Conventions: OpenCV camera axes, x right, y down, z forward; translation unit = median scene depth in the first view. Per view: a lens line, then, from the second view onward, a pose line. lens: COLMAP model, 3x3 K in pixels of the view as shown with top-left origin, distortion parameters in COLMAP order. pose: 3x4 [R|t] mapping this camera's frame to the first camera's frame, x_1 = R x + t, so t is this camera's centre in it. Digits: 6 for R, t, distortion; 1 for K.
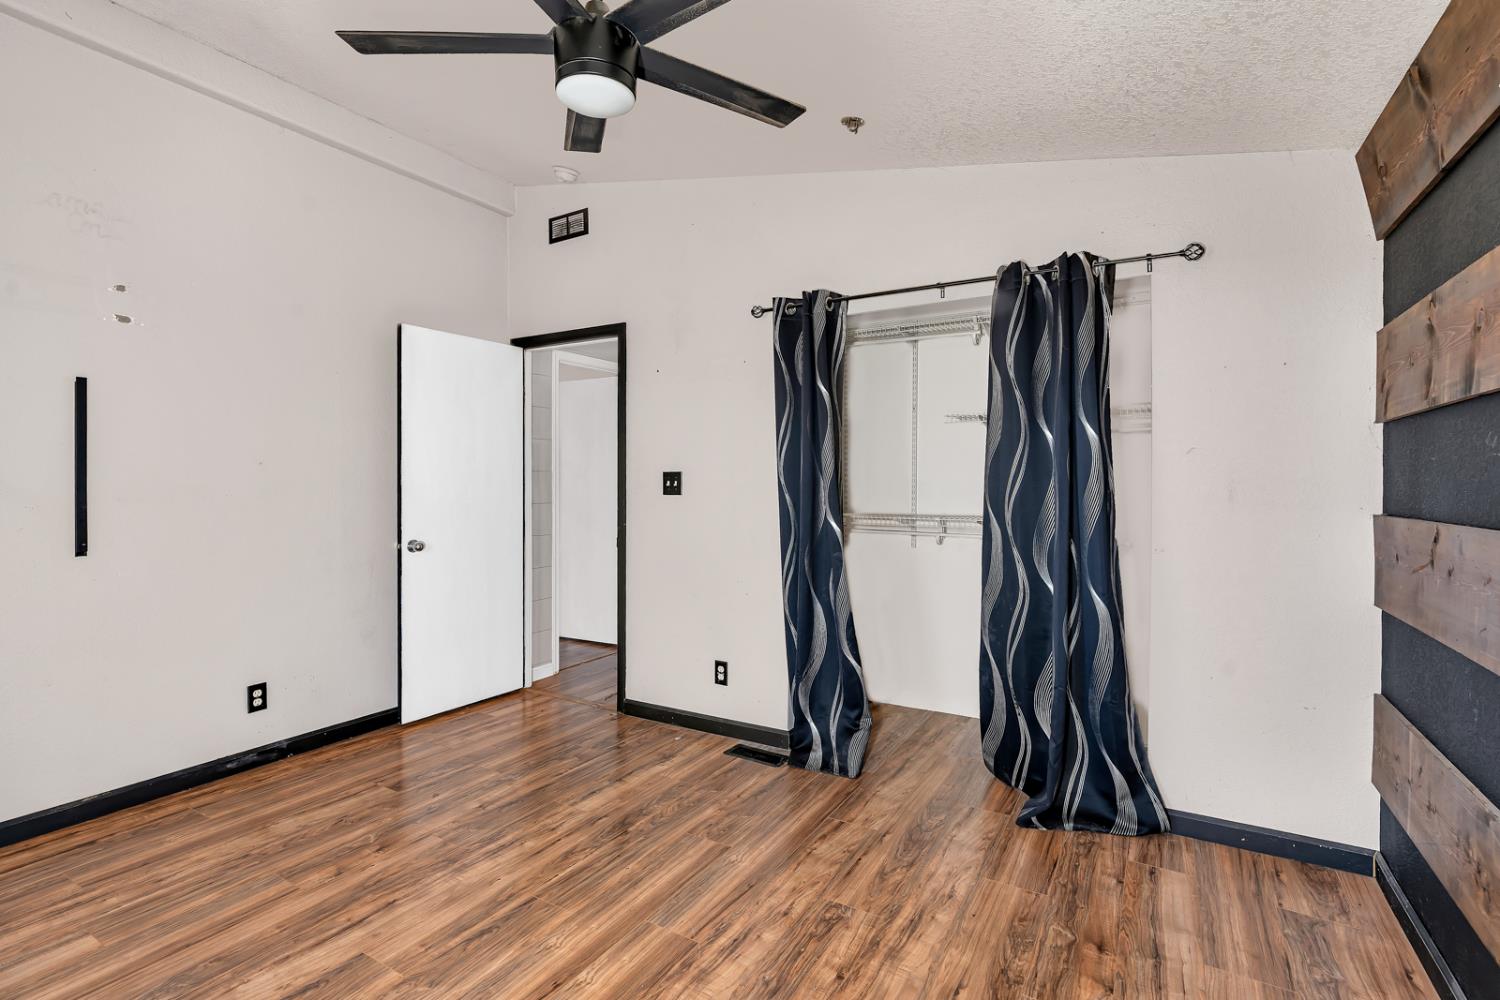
lens RADIAL K [[701.7, 0, 754.9], [0, 701.7, 503.1], [0, 0, 1]] dist [-0.003756, 0.000795]
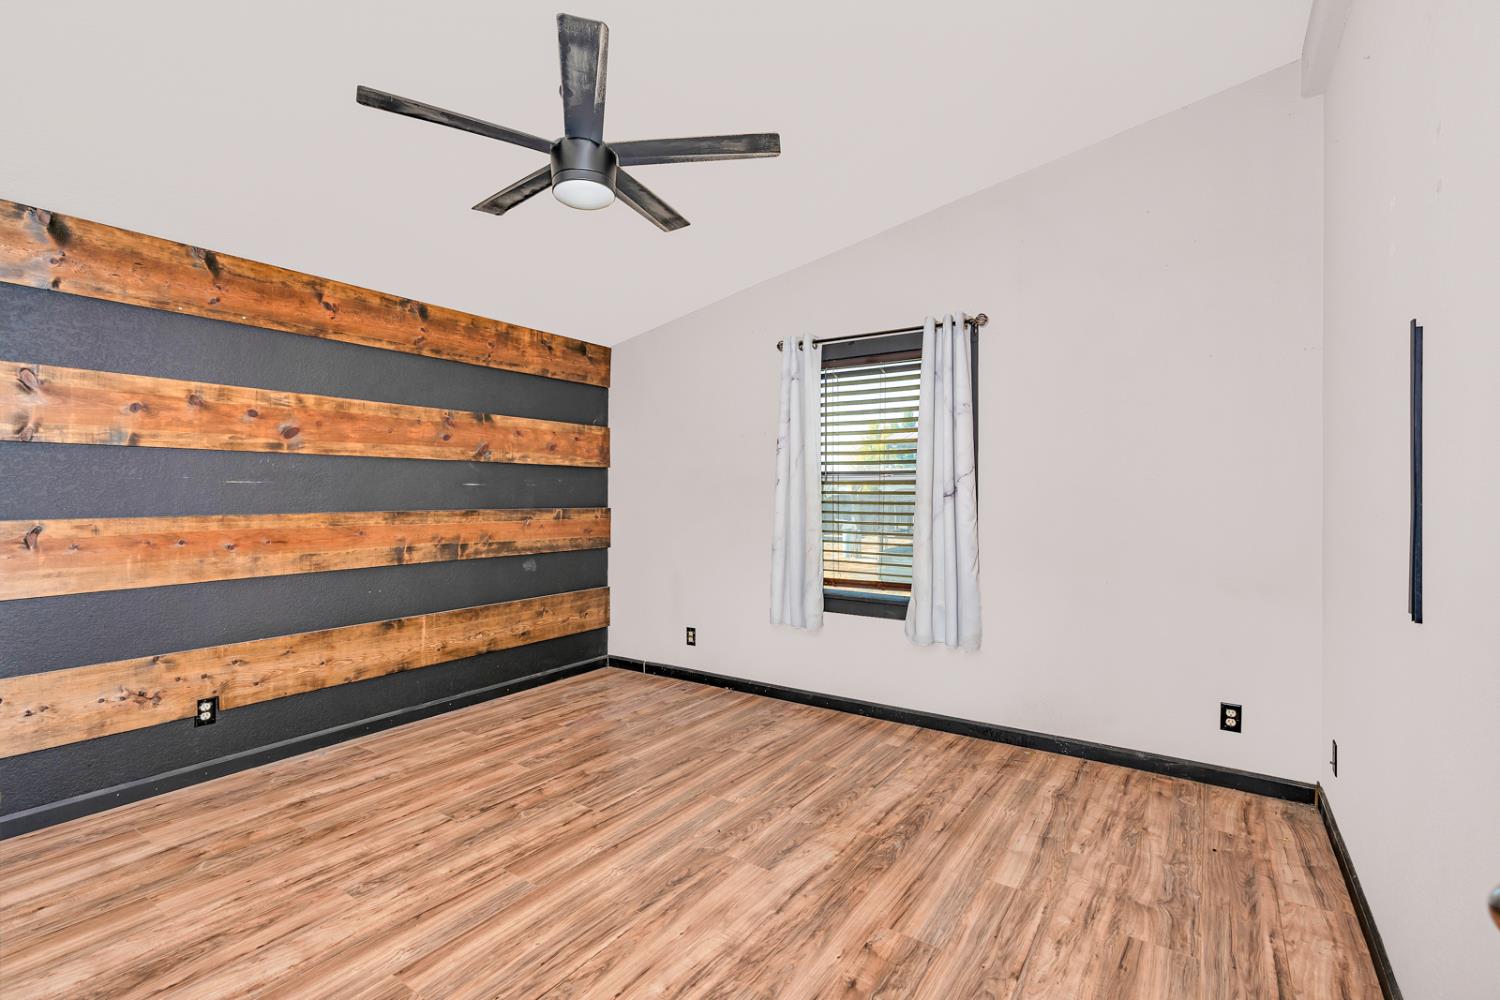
lens RADIAL K [[680.8, 0, 752.5], [0, 680.8, 493.6], [0, 0, 1]] dist [-0.002391, 0.000717]
pose [[-0.998253, -0.001777, 0.059060, -0.555387], [-0.000077, 0.999586, 0.028765, -0.060321], [-0.059086, 0.028710, -0.997840, 2.028706]]
